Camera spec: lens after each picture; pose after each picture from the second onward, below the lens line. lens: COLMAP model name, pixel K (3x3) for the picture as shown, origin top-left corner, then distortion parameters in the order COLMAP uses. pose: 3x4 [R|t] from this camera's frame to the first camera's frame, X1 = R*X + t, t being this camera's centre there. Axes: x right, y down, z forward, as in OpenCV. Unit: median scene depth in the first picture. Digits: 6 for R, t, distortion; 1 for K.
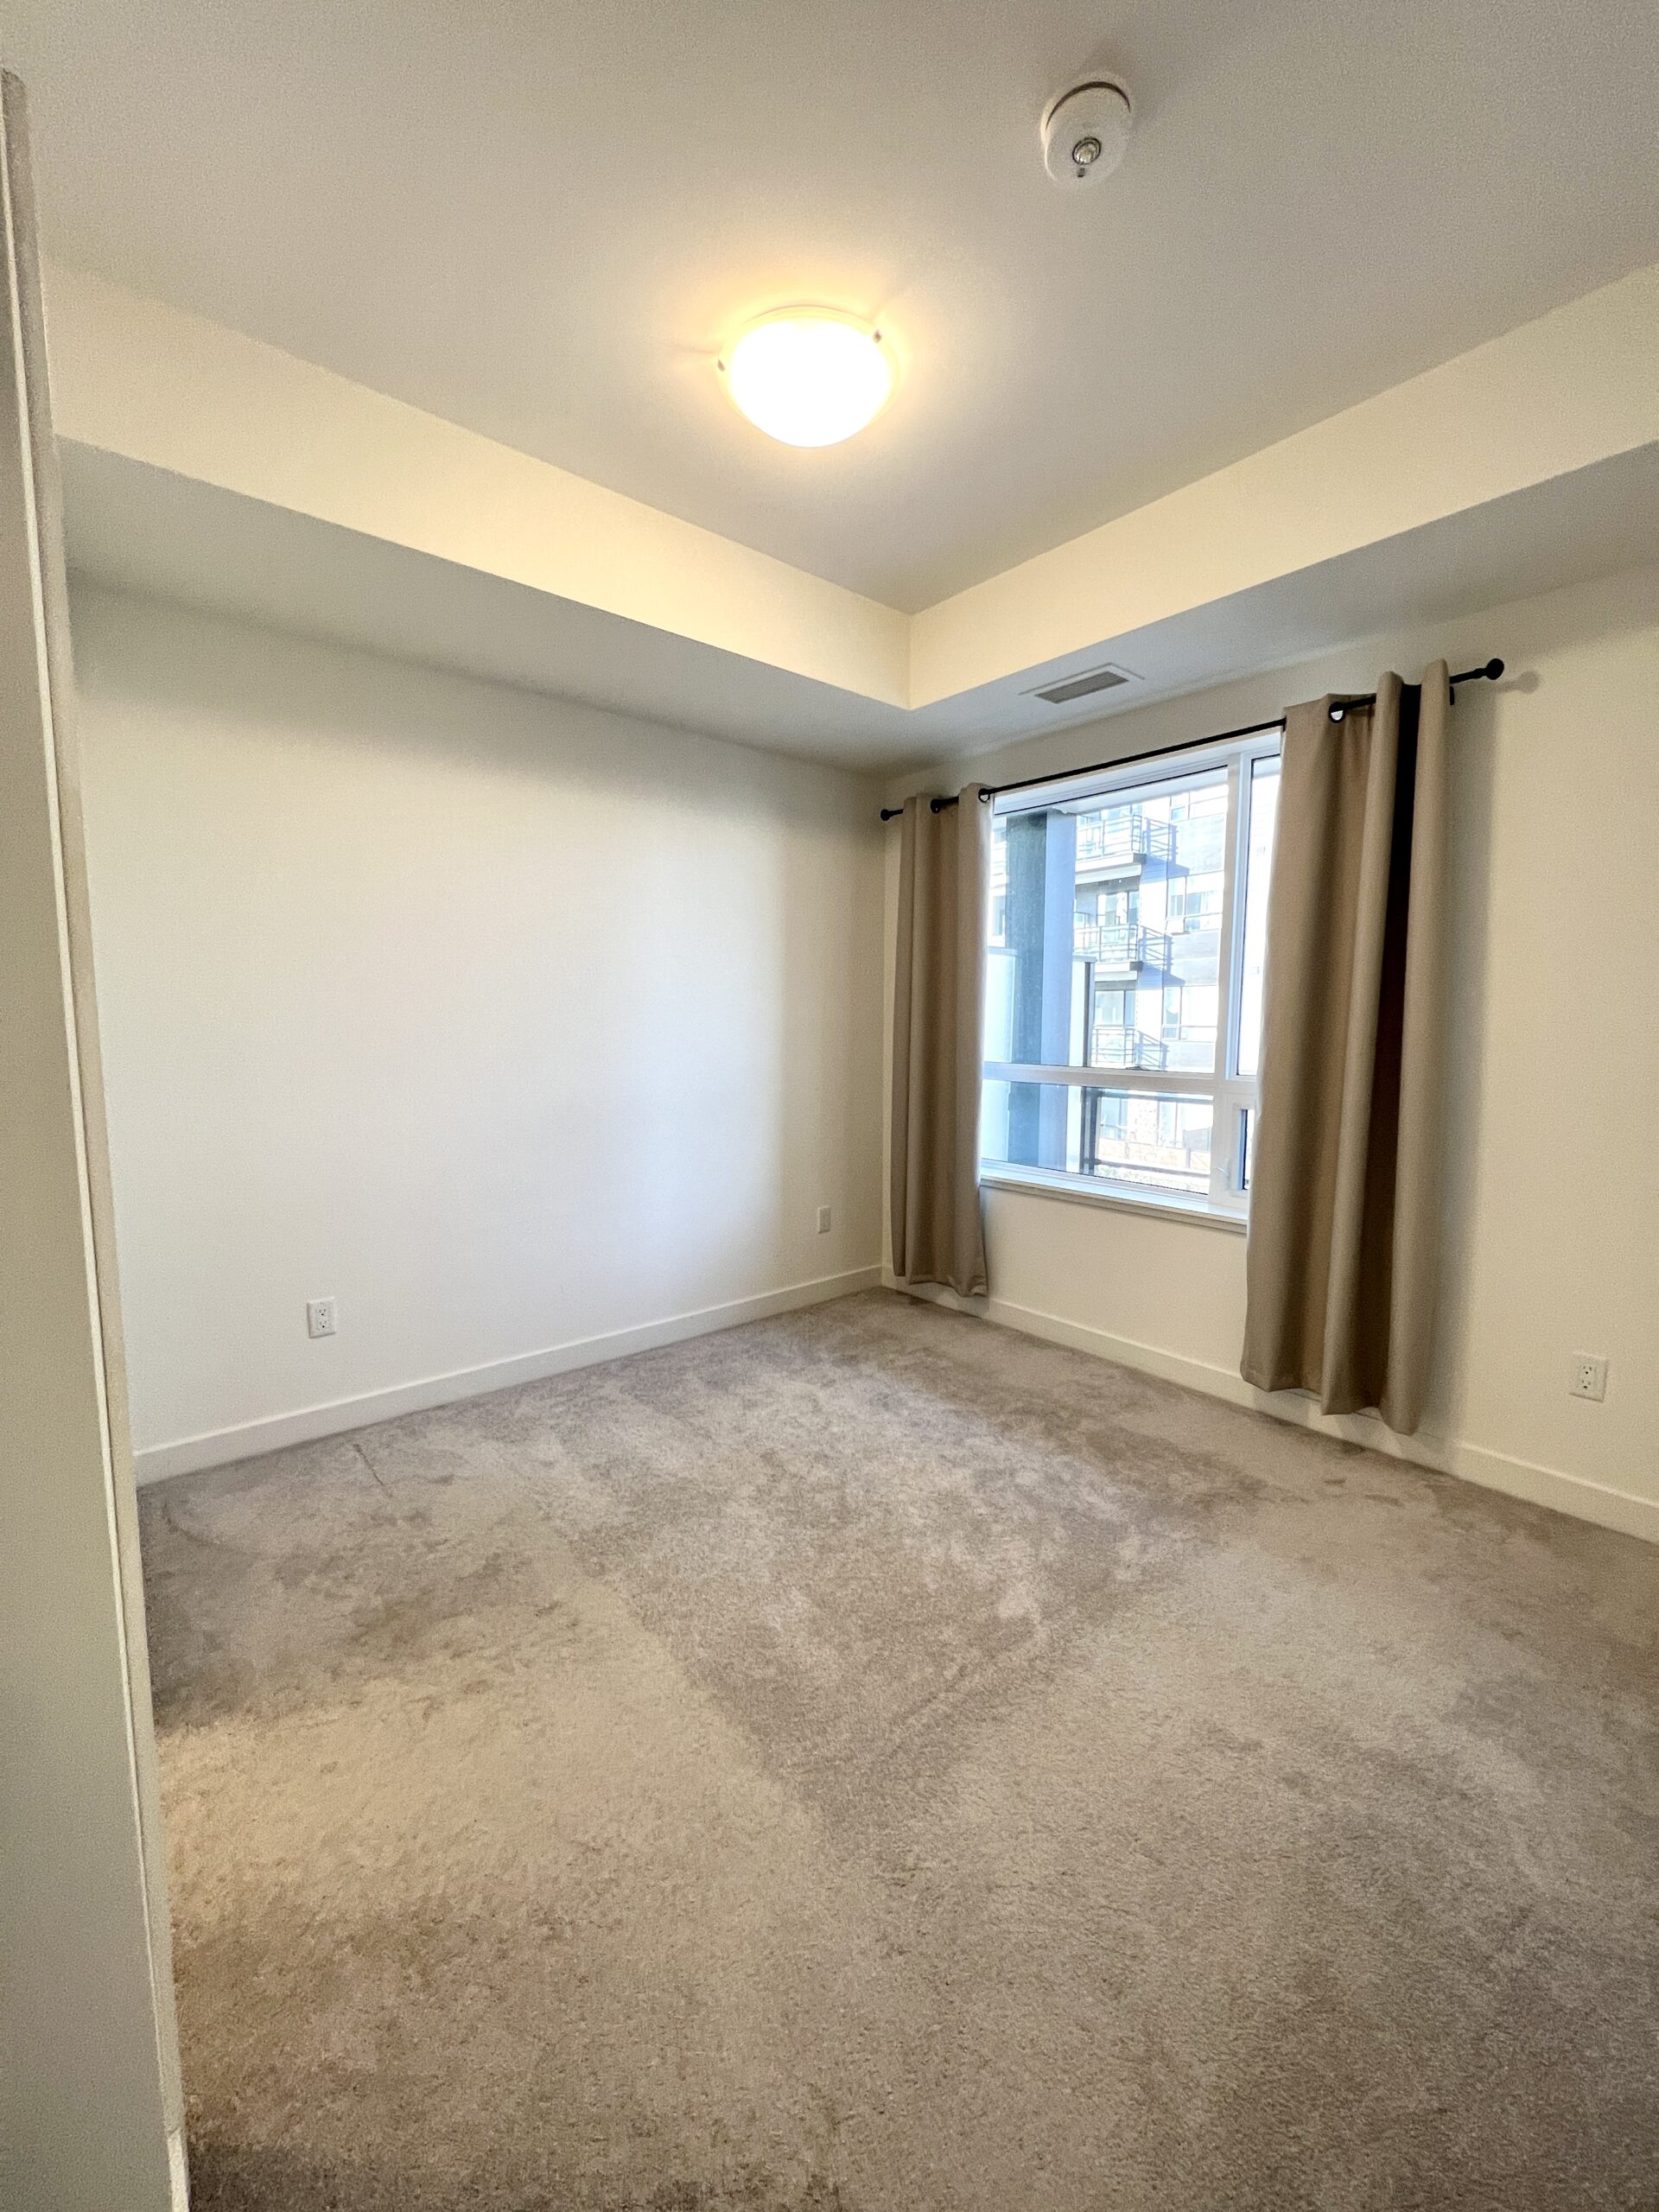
lens RADIAL K [[878.0, 0, 831.2], [0, 878.0, 1104.6], [0, 0, 1]] dist [-0.000202, 0.000016]
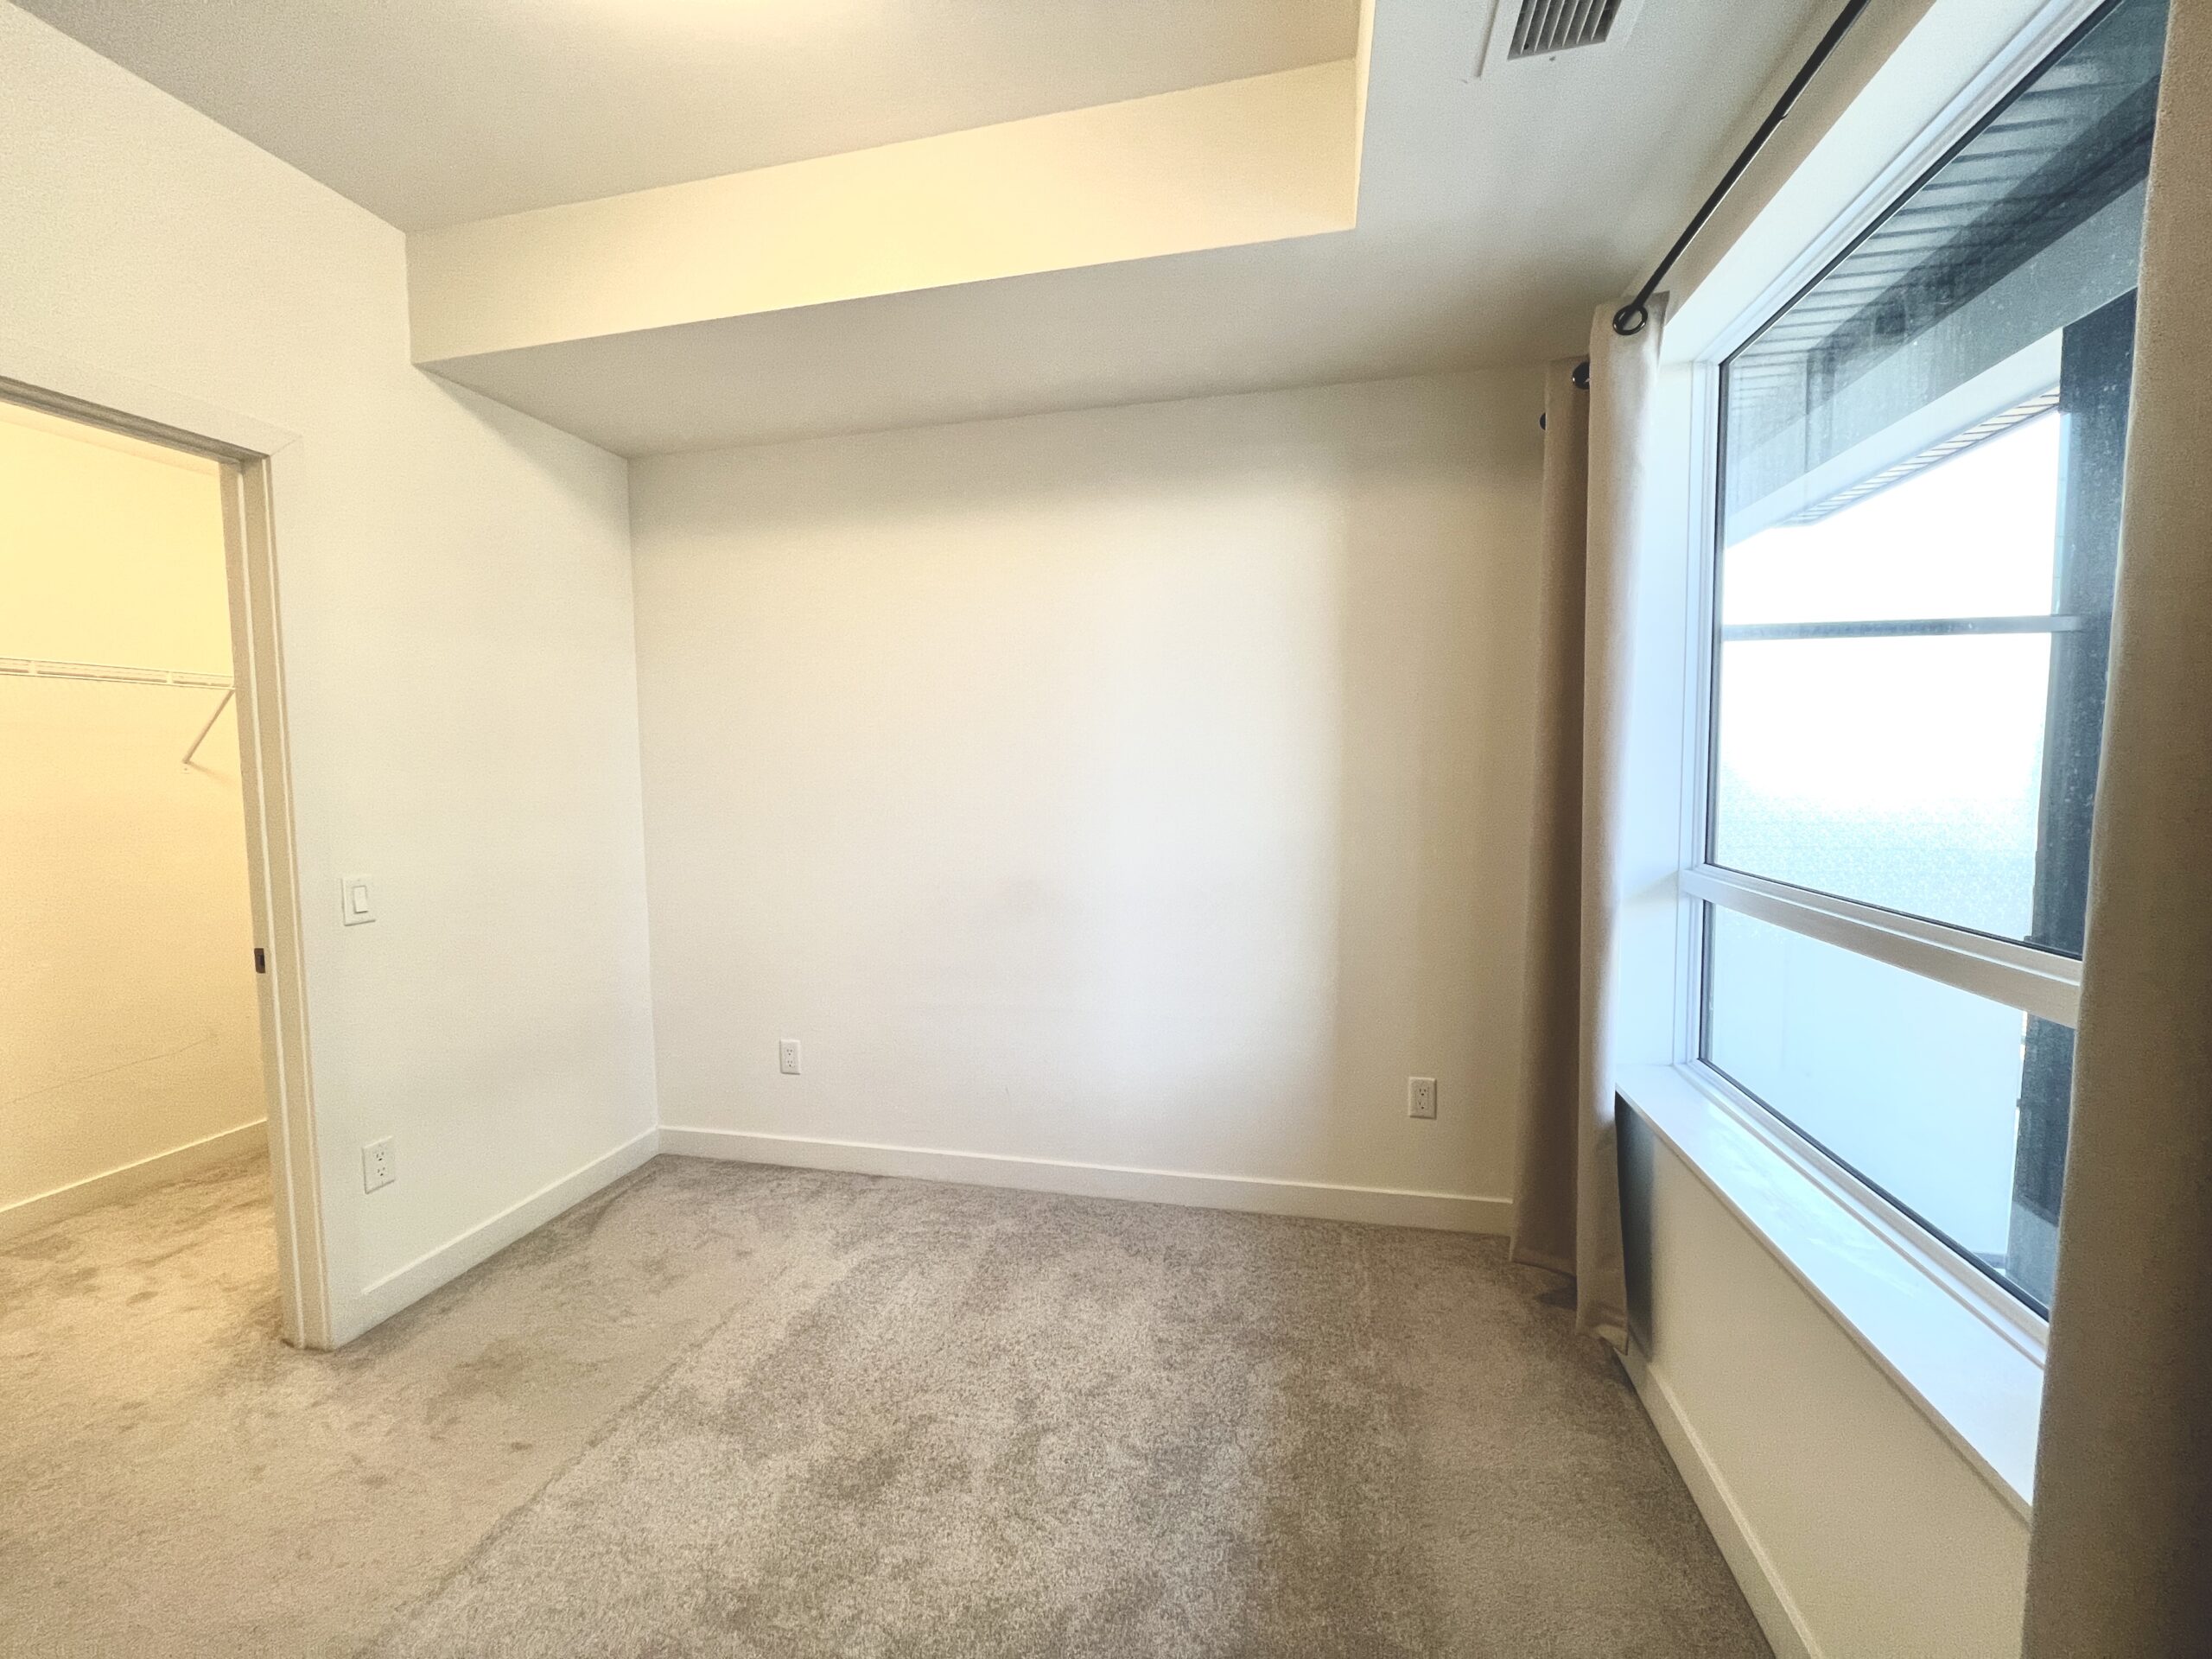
lens RADIAL K [[886.7, 0, 1103.0], [0, 886.7, 831.7], [0, 0, 1]] dist [-0.003496, 0.000583]
pose [[0.602565, 0.050153, -0.796493, 0.476081], [-0.068071, 0.997616, 0.011321, -0.068886], [0.795162, 0.047397, 0.604542, 0.586770]]
